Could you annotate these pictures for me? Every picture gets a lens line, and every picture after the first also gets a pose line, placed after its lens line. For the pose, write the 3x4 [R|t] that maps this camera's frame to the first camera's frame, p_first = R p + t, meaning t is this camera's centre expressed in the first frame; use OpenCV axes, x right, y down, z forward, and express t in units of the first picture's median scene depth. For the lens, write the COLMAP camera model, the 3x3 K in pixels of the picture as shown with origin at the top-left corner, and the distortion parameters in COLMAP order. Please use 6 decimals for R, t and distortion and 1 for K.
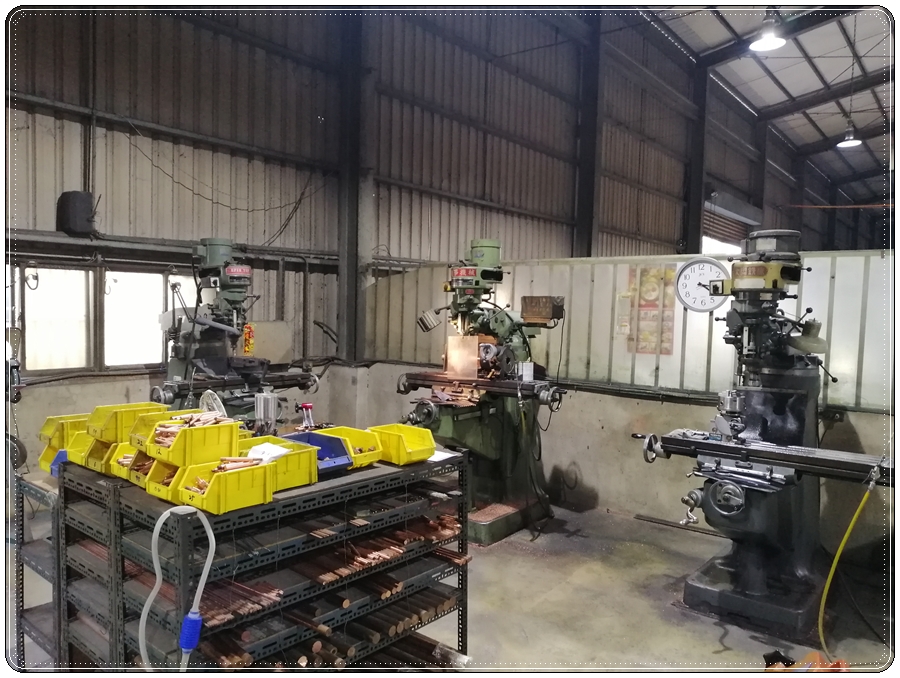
lens RADIAL K [[675.3, 0, 450.0], [0, 675.3, 339.0], [0, 0, 1]] dist [0.064165, -0.100531]
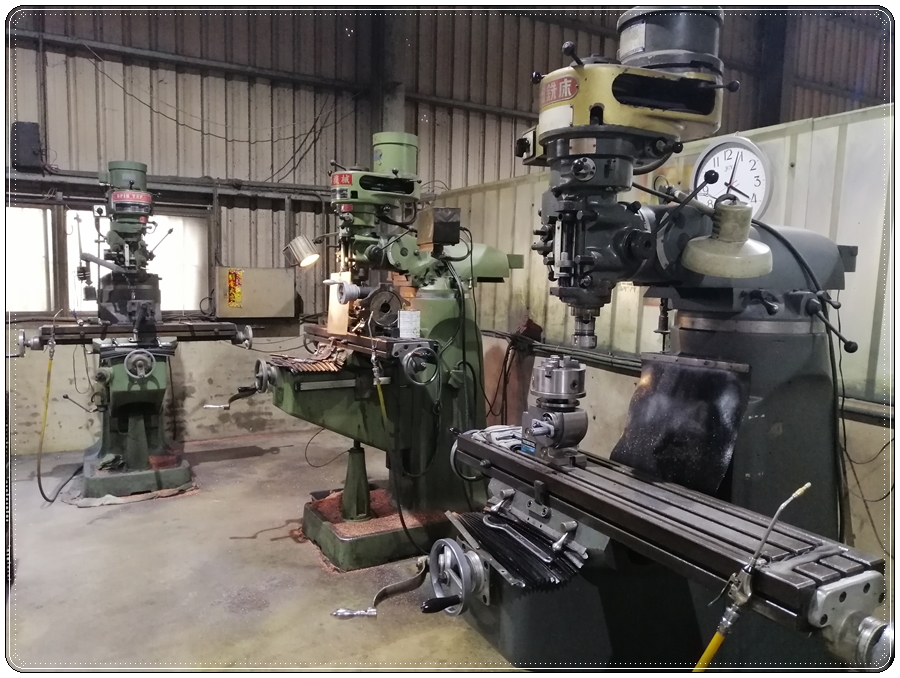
lens RADIAL K [[674.3, 0, 450.0], [0, 674.3, 339.0], [0, 0, 1]] dist [0.002506, -0.001874]
pose [[0.924201, 0.034330, -0.380360, 0.339359], [-0.019885, 0.998926, 0.041841, 0.028763], [0.381388, -0.031106, 0.923891, 0.338031]]
